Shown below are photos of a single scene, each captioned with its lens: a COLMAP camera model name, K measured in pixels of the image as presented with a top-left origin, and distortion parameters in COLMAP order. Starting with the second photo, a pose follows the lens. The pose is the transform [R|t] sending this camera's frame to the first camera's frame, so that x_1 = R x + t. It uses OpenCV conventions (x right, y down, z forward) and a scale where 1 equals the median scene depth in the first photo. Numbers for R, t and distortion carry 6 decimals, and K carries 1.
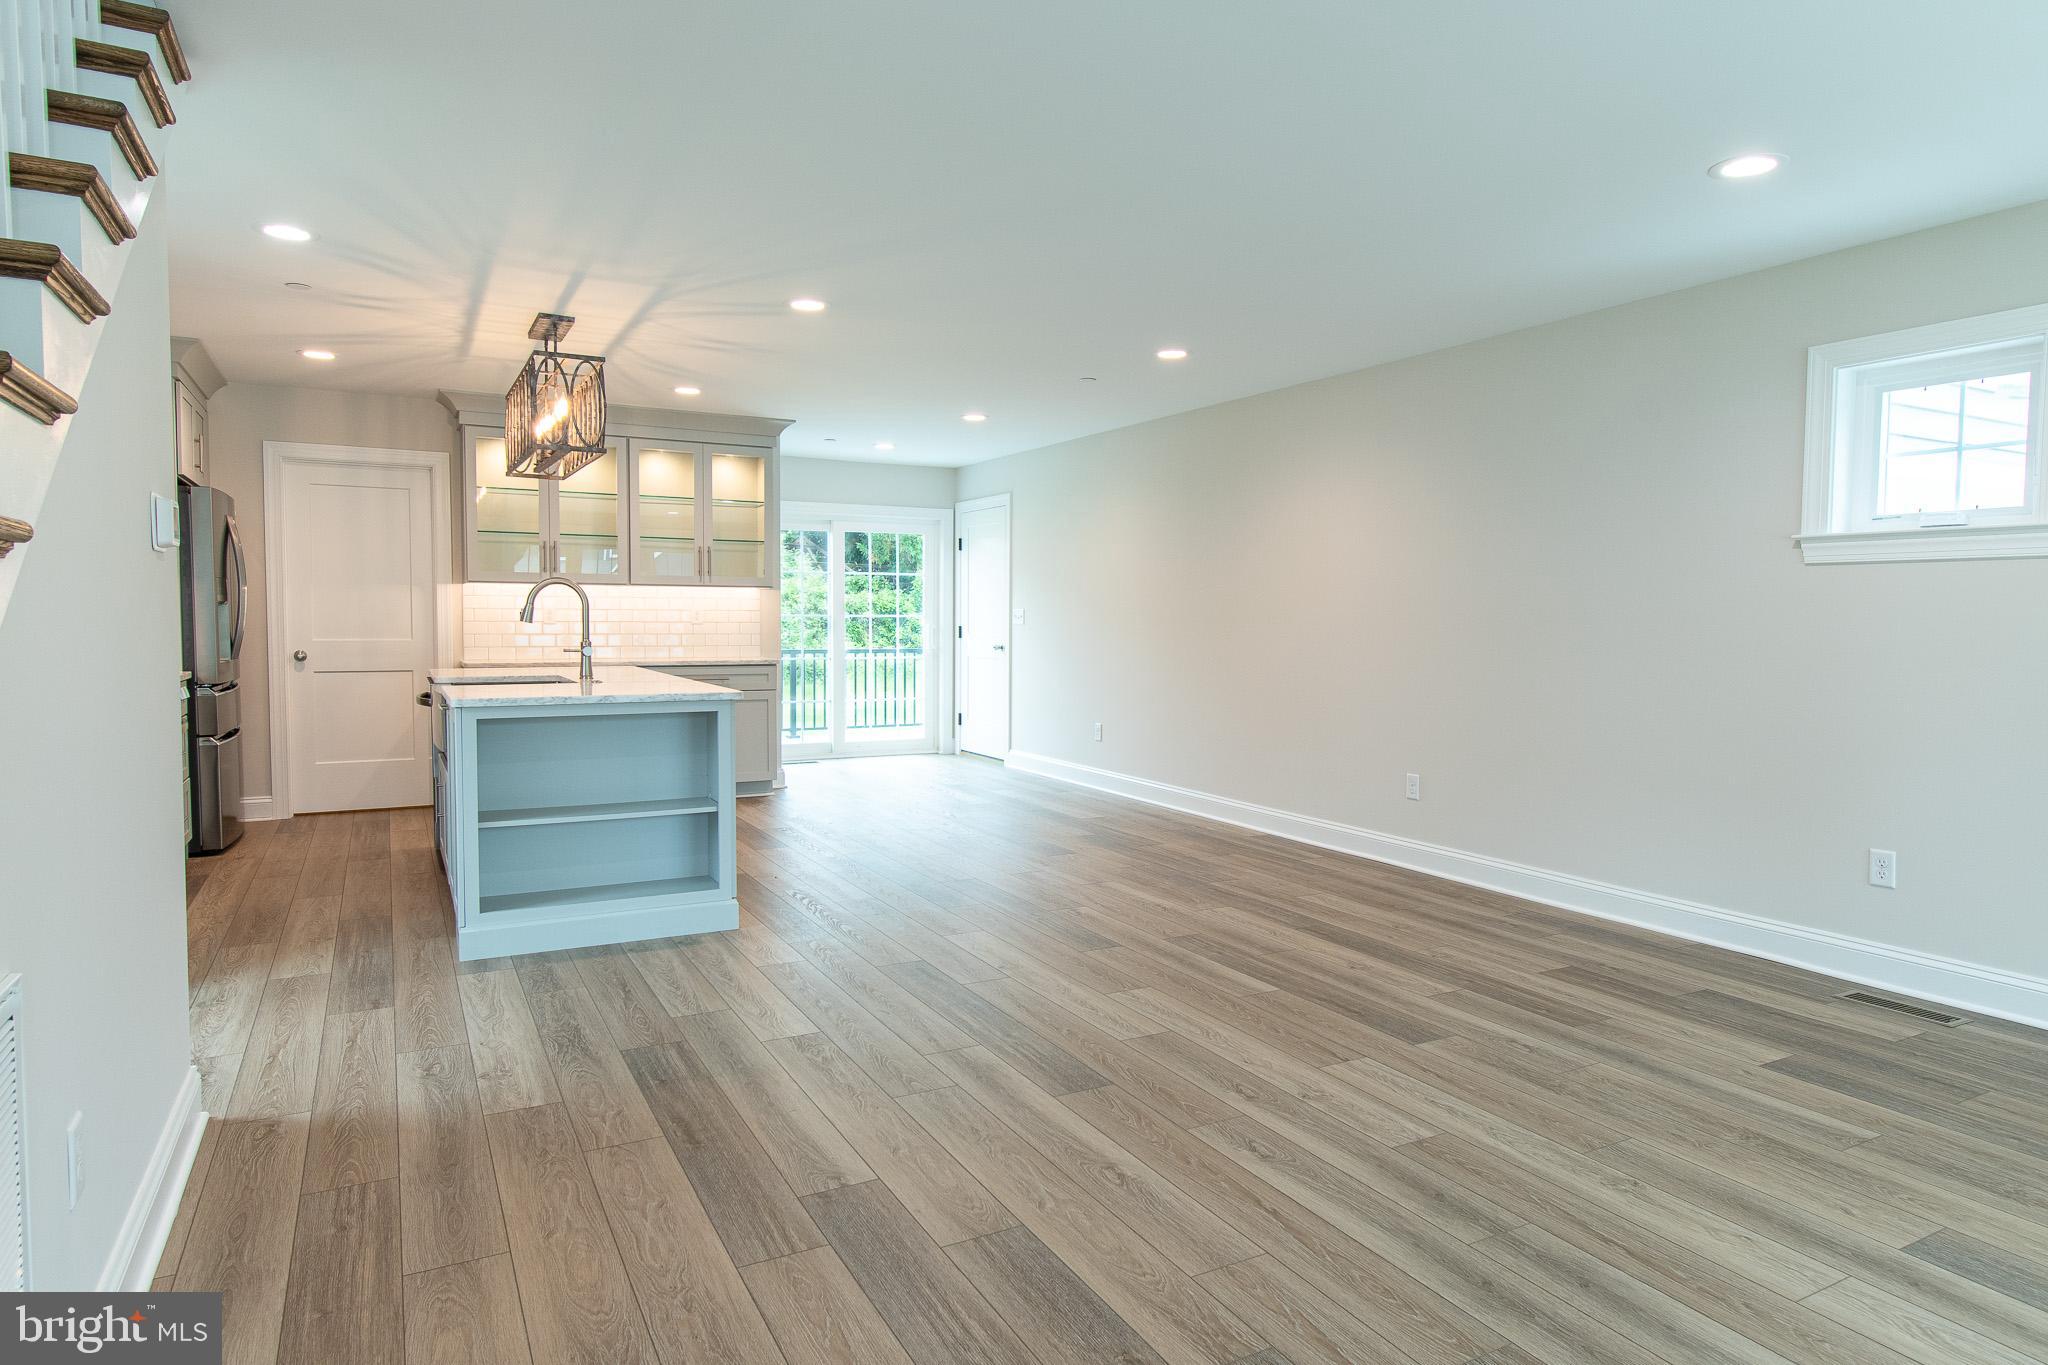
lens RADIAL K [[1181.5, 0, 1024.3], [0, 1181.5, 680.3], [0, 0, 1]] dist [0.000374, -0.001828]
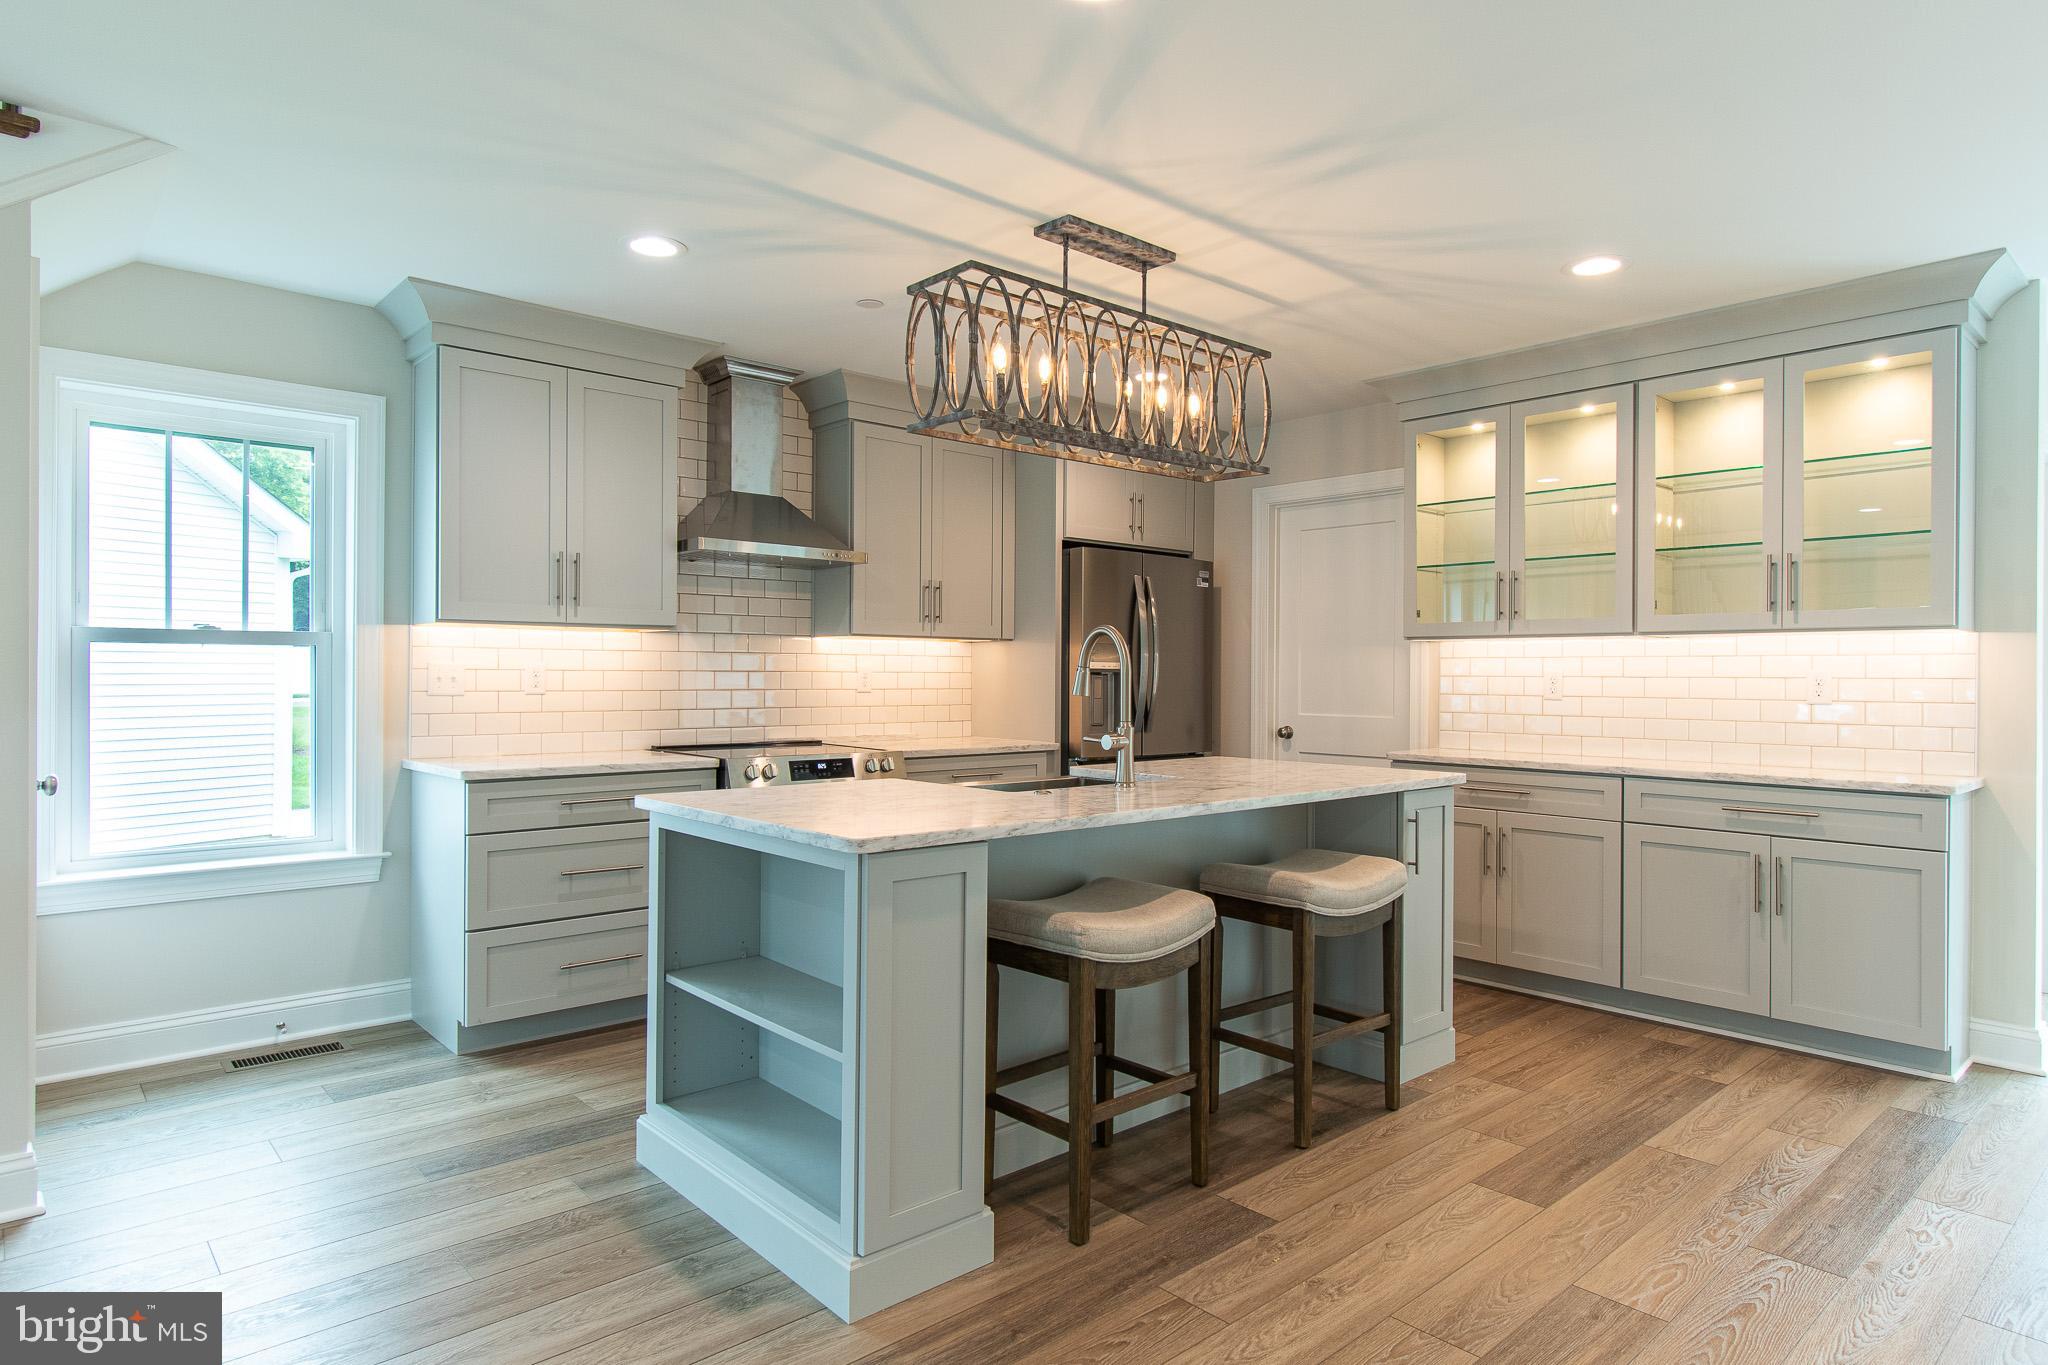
lens RADIAL K [[1159.7, 0, 1028.3], [0, 1159.7, 677.3], [0, 0, 1]] dist [0.002815, -0.003194]
pose [[0.234187, -0.004711, -0.972180, 0.185805], [-0.057480, 0.998172, -0.018683, -0.039570], [0.970491, 0.060256, 0.233488, 0.722468]]
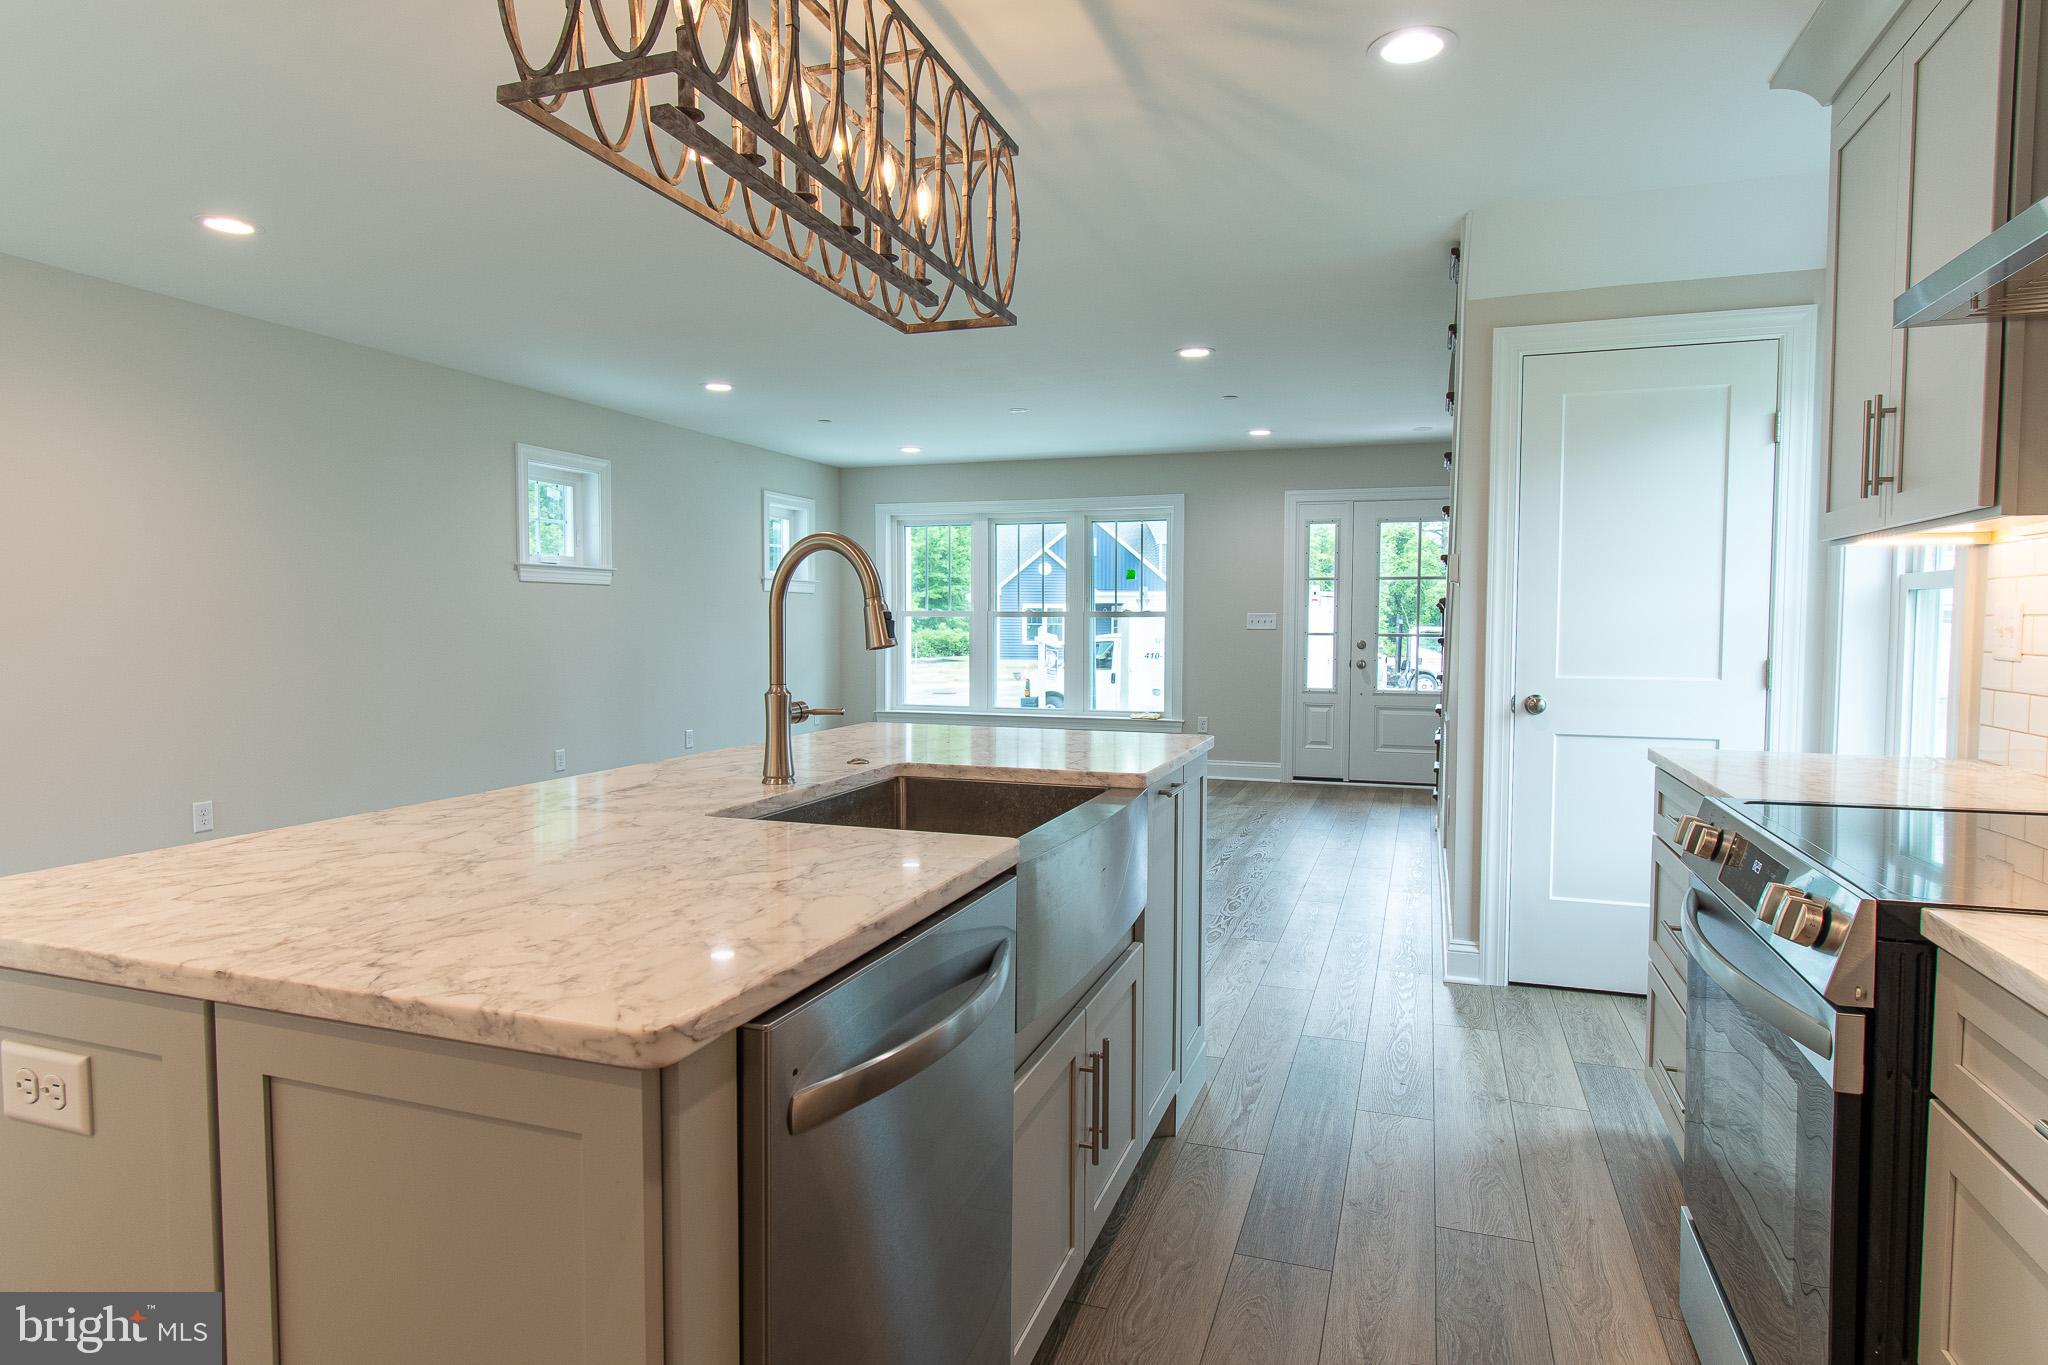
lens RADIAL K [[1159.7, 0, 1018.2], [0, 1159.7, 676.6], [0, 0, 1]] dist [0.002815, -0.003194]
pose [[-0.670515, -0.046559, 0.740433, -0.647380], [0.032434, 0.995235, 0.091952, -0.064924], [-0.741187, 0.085670, -0.665810, 1.080806]]
